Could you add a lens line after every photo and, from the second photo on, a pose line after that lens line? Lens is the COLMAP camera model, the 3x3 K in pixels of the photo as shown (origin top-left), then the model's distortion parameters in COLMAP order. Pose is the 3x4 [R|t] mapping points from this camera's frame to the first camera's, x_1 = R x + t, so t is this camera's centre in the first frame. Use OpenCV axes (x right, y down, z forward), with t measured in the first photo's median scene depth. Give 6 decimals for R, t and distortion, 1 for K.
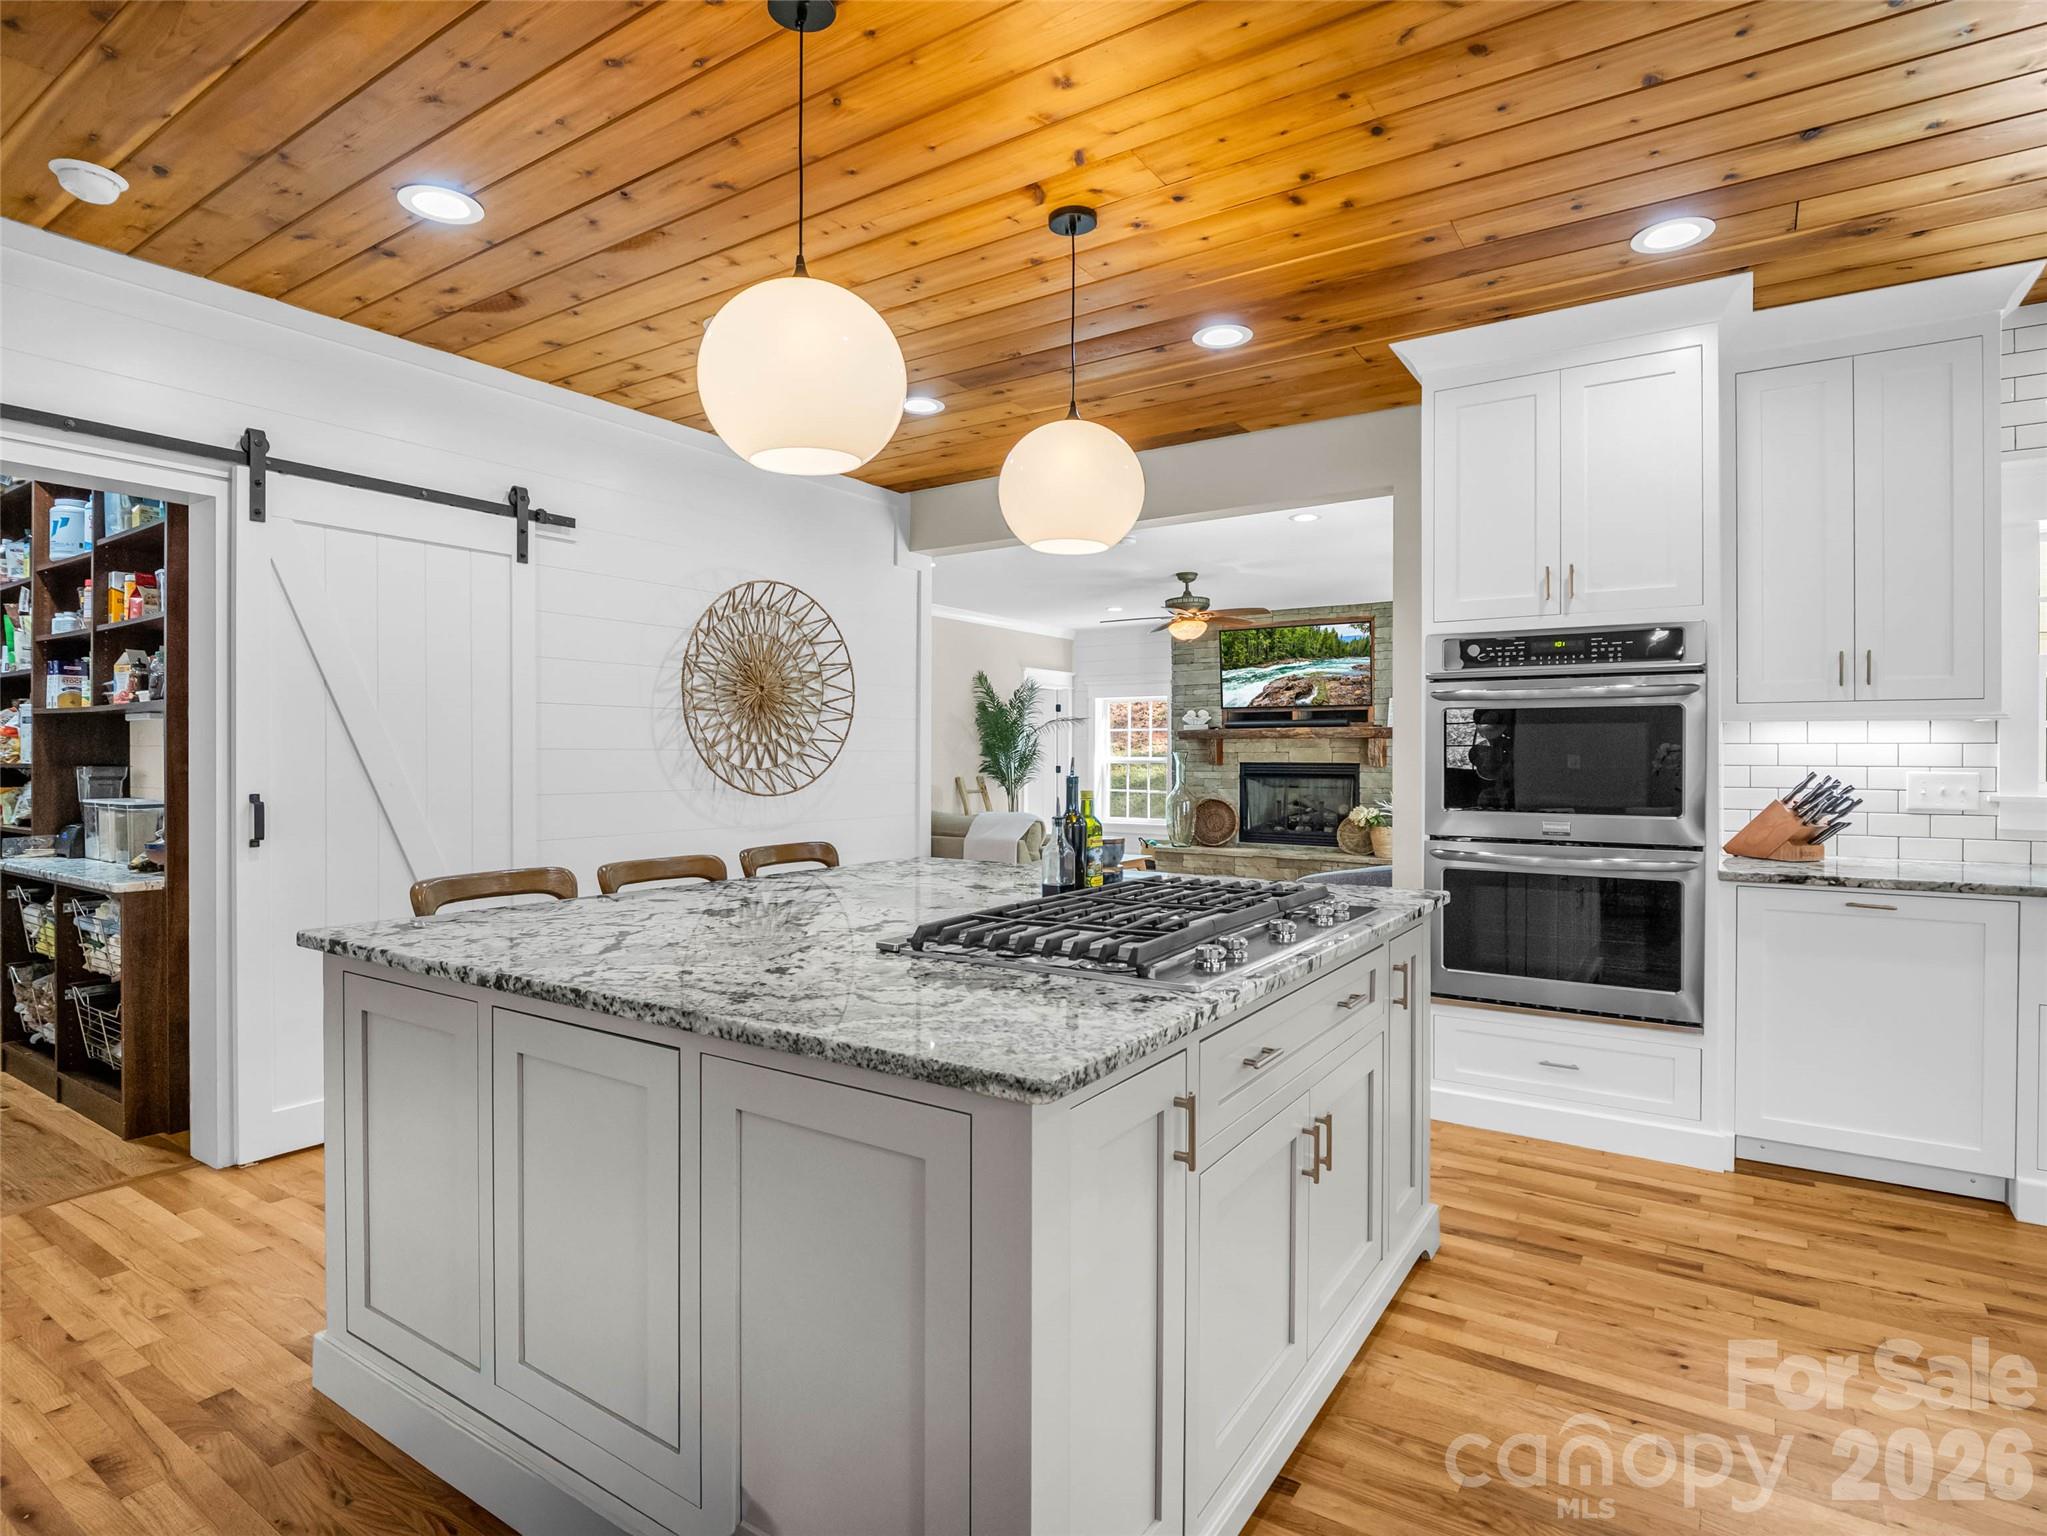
lens RADIAL K [[1024.3, 0, 1040.2], [0, 1024.3, 758.6], [0, 0, 1]] dist [-0.012724, -0.000598]
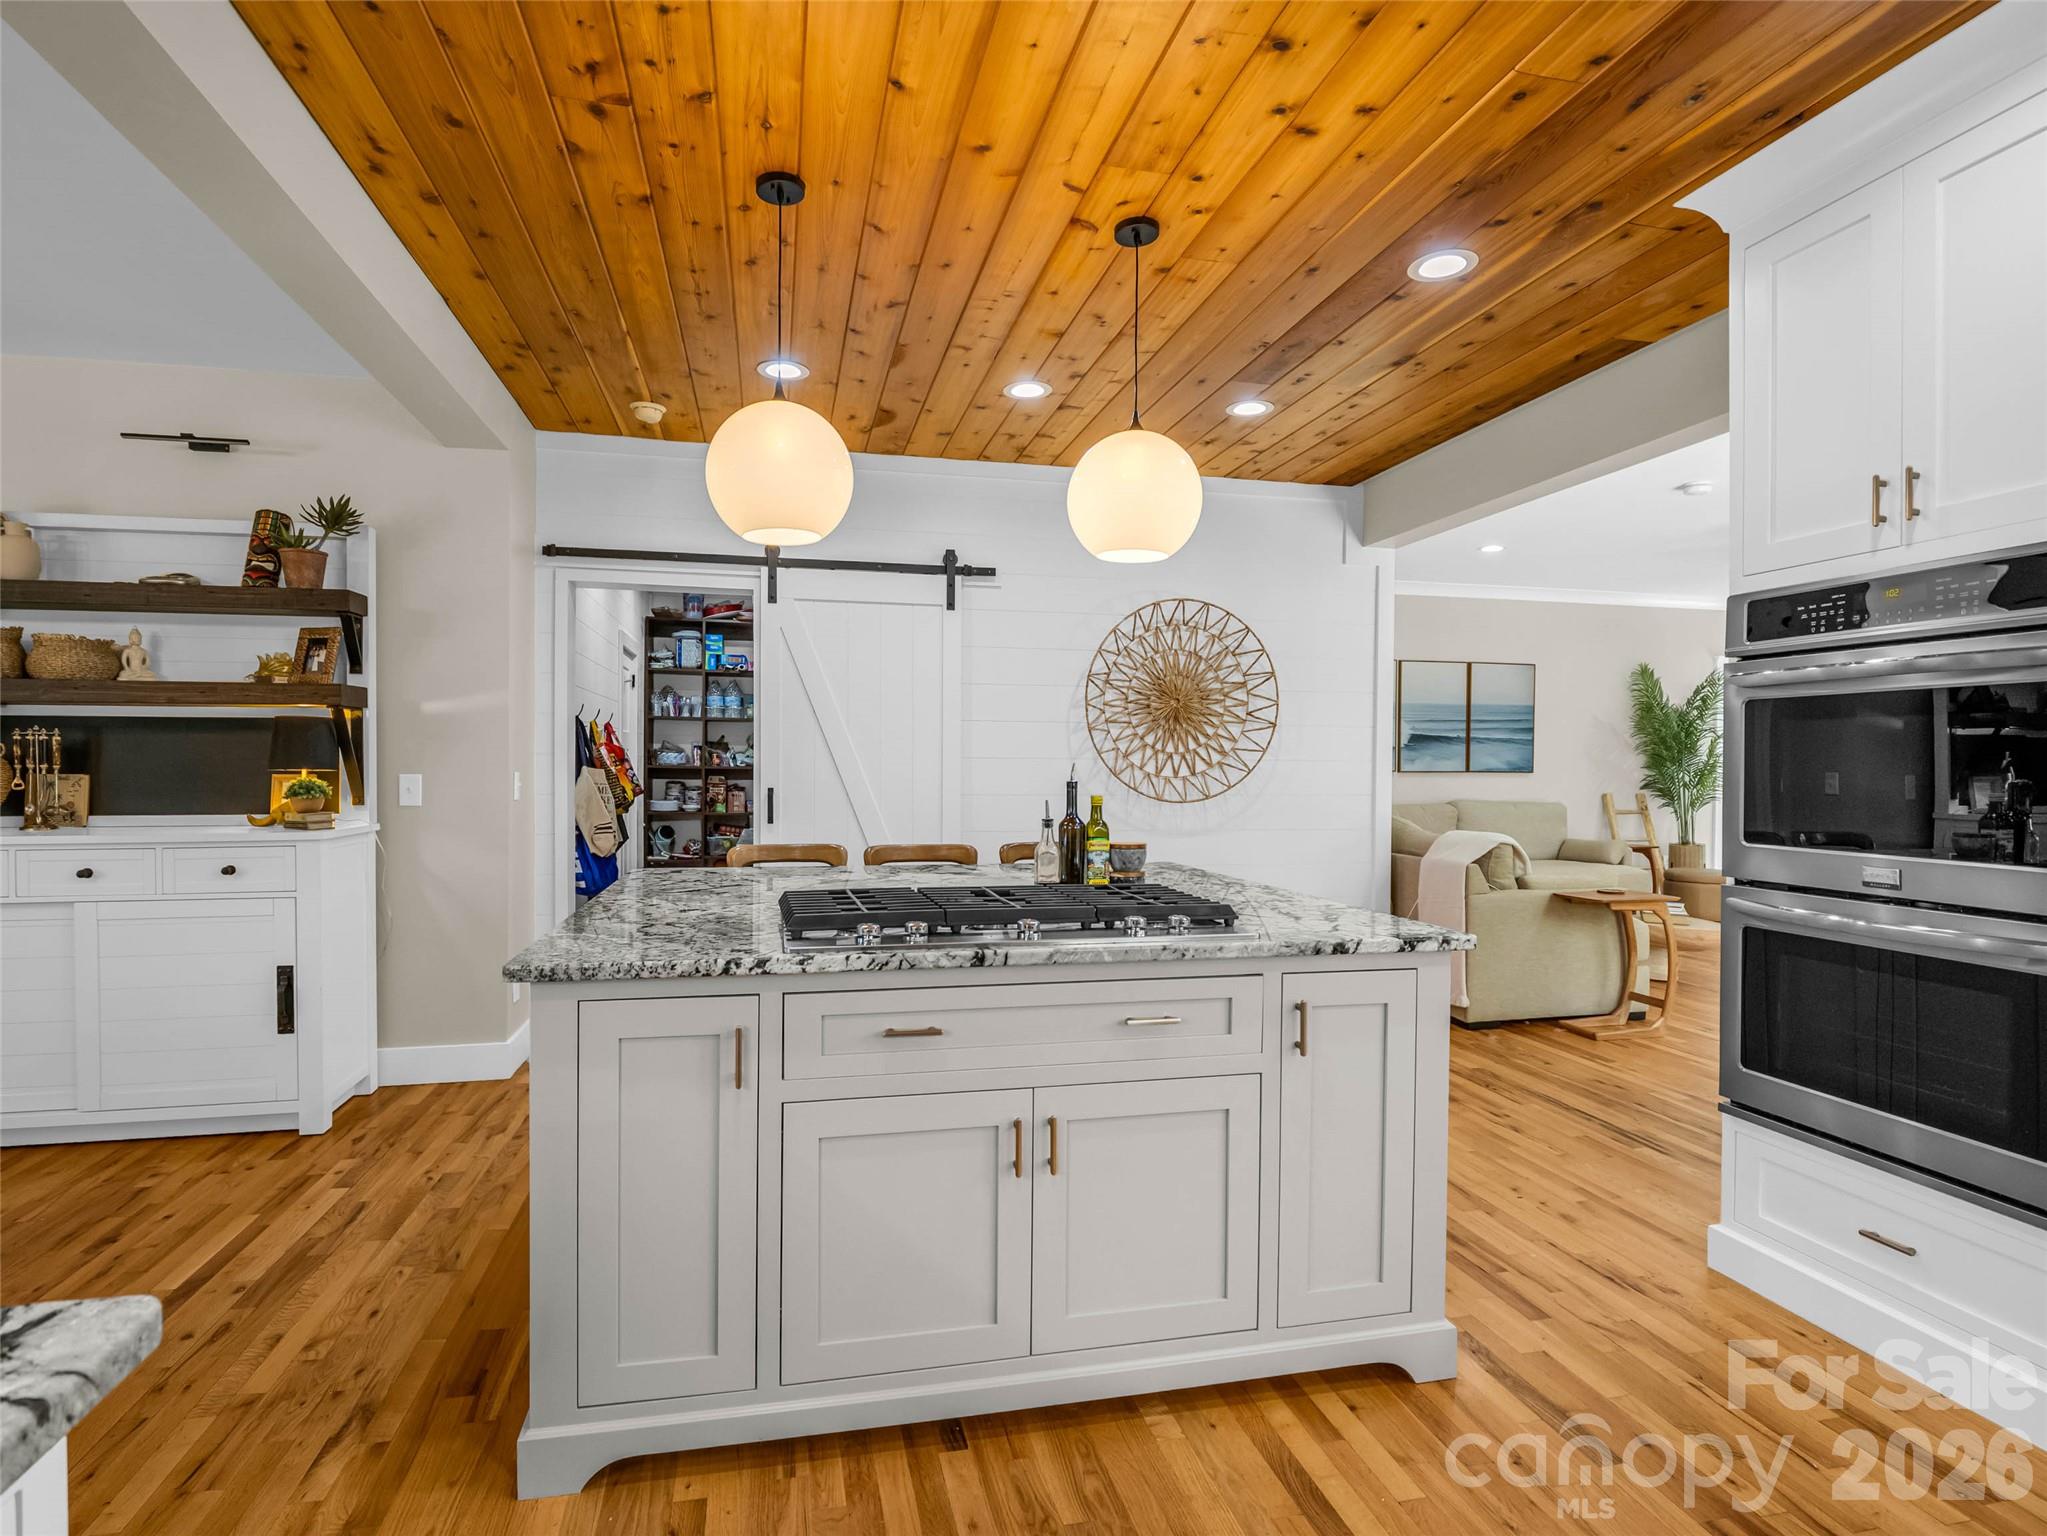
lens RADIAL K [[1024.3, 0, 984.4], [0, 1024.3, 778.5], [0, 0, 1]] dist [-0.012724, -0.000598]
pose [[0.730321, 0.014227, -0.682956, 0.322613], [-0.009146, 0.999897, 0.011049, 0.002099], [0.683043, -0.001823, 0.730376, 0.084418]]
